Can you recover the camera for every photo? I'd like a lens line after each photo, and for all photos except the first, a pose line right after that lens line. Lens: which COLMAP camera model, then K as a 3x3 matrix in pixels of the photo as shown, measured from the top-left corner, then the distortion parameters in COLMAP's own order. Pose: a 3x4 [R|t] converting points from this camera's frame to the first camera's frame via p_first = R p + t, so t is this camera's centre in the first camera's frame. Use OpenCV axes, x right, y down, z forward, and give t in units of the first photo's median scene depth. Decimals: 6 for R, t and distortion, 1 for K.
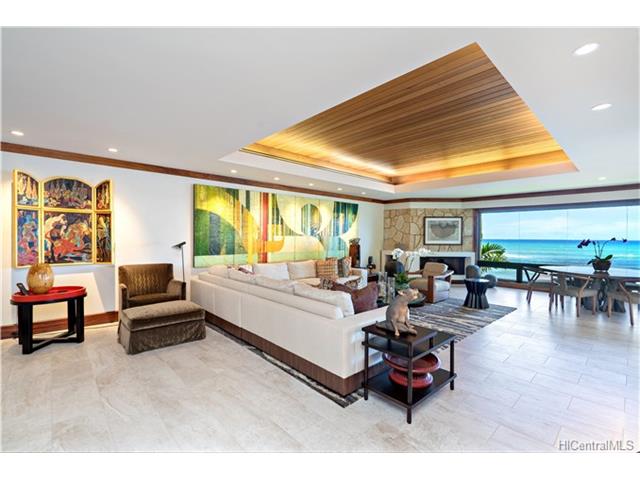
lens RADIAL K [[291.5, 0, 318.1], [0, 291.5, 240.3], [0, 0, 1]] dist [0.000566, 0.000103]
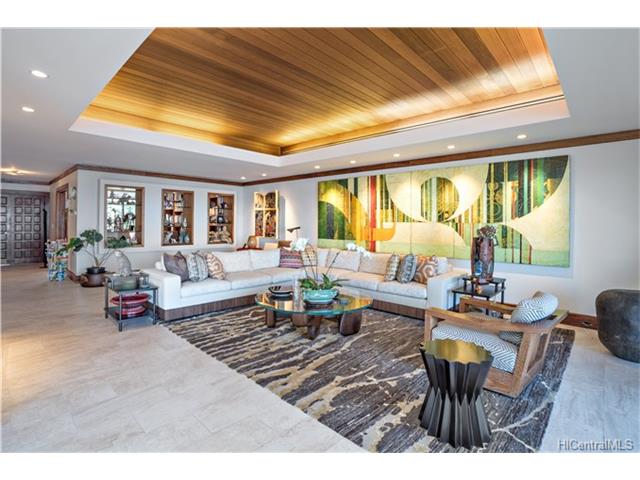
lens RADIAL K [[325.5, 0, 318.0], [0, 325.5, 224.5], [0, 0, 1]] dist [0.000513, 0.000125]
pose [[0.095845, -0.004529, -0.995386, 0.803736], [-0.022872, 0.999716, -0.006751, 0.001910], [0.995133, 0.023414, 0.095714, 0.709163]]
